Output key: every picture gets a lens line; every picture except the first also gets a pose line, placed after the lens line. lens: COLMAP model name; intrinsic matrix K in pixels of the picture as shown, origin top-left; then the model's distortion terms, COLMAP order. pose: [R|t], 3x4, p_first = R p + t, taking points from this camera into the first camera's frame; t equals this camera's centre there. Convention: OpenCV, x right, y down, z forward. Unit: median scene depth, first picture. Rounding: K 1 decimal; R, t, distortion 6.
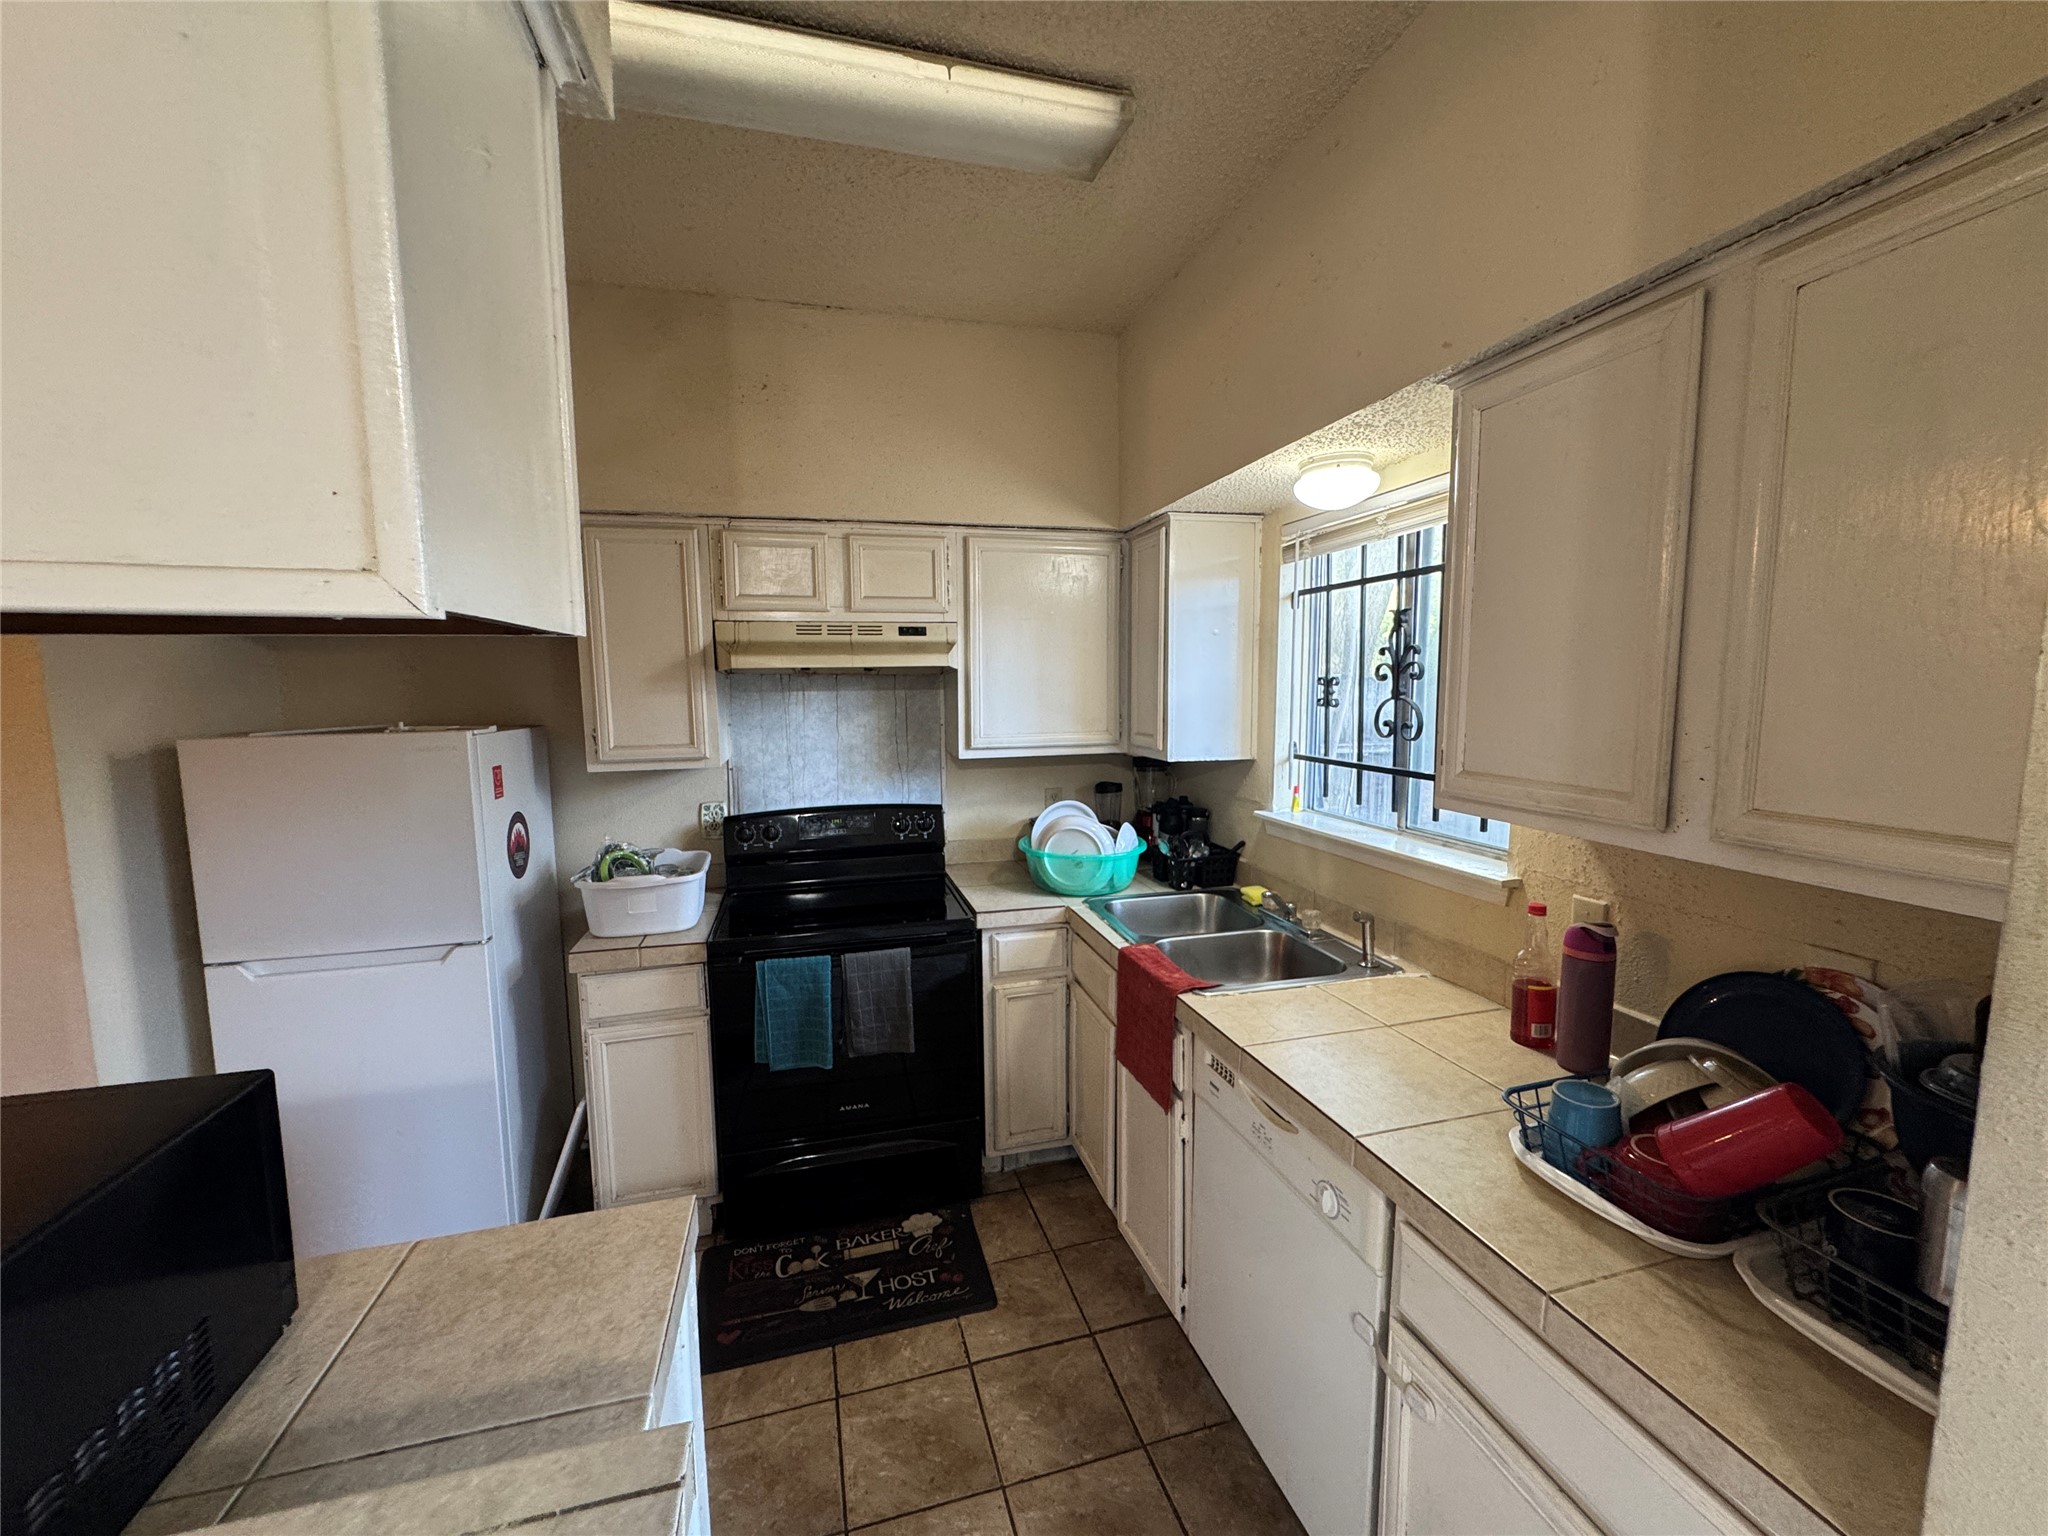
lens RADIAL K [[820.4, 0, 1026.3], [0, 820.4, 769.9], [0, 0, 1]] dist [-0.008018, 0.000285]
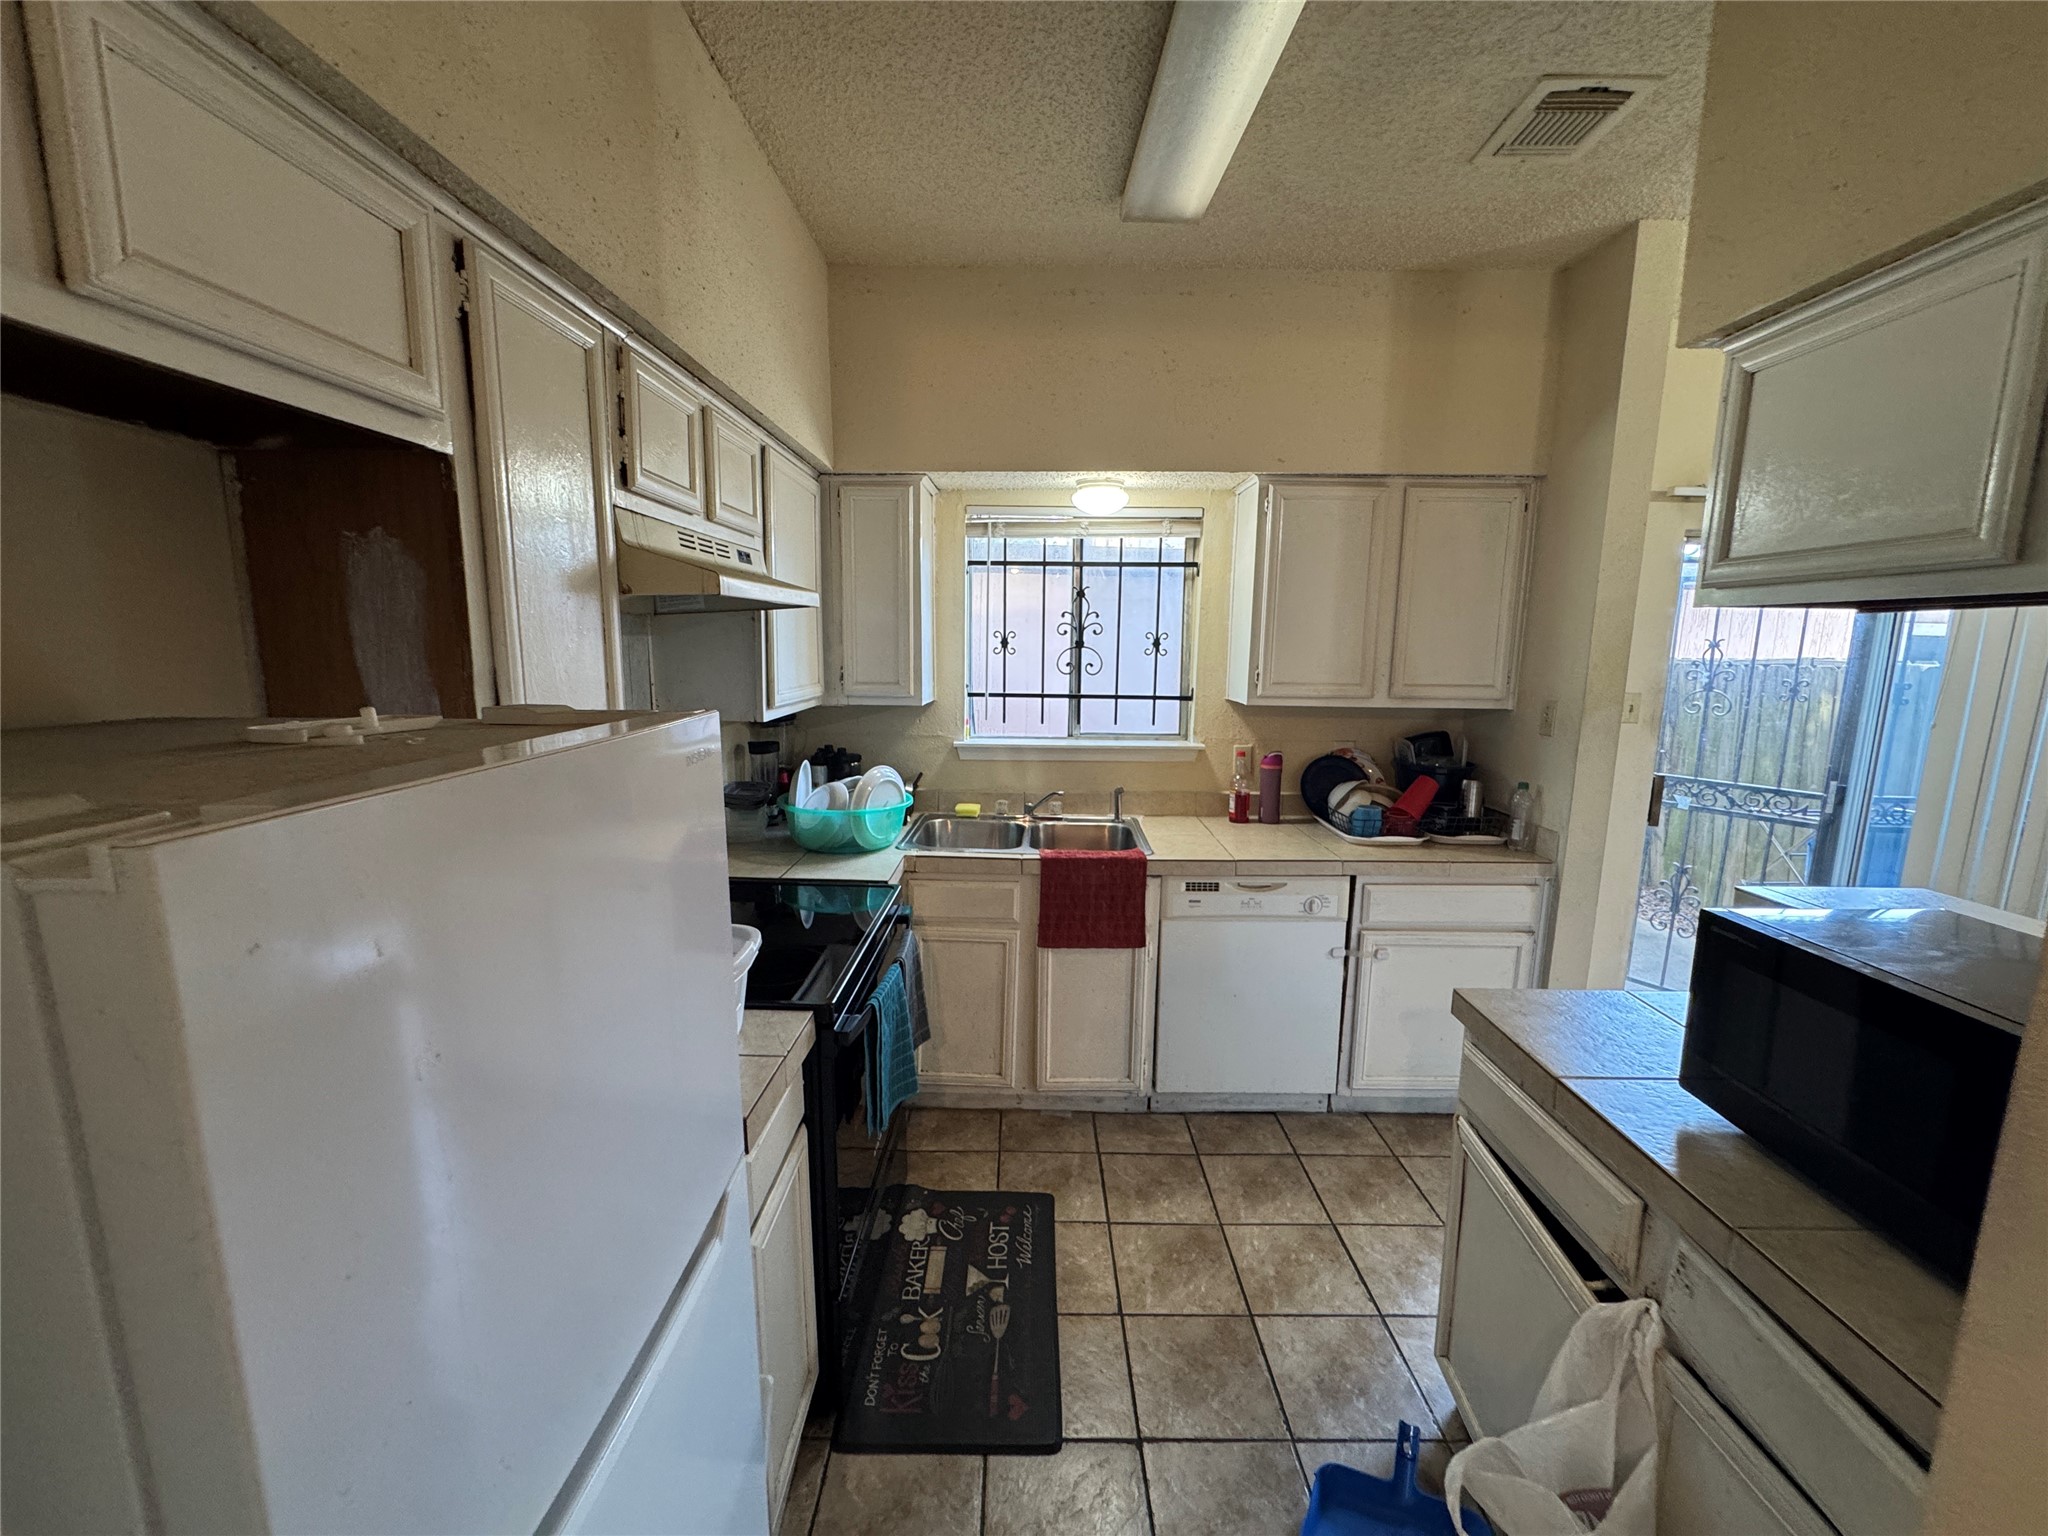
lens RADIAL K [[820.4, 0, 1029.6], [0, 820.4, 767.8], [0, 0, 1]] dist [-0.008018, 0.000285]
pose [[0.274199, -0.136844, 0.951887, -0.976940], [0.089671, 0.989150, 0.116370, -0.049410], [-0.957483, 0.053448, 0.283494, 0.650109]]
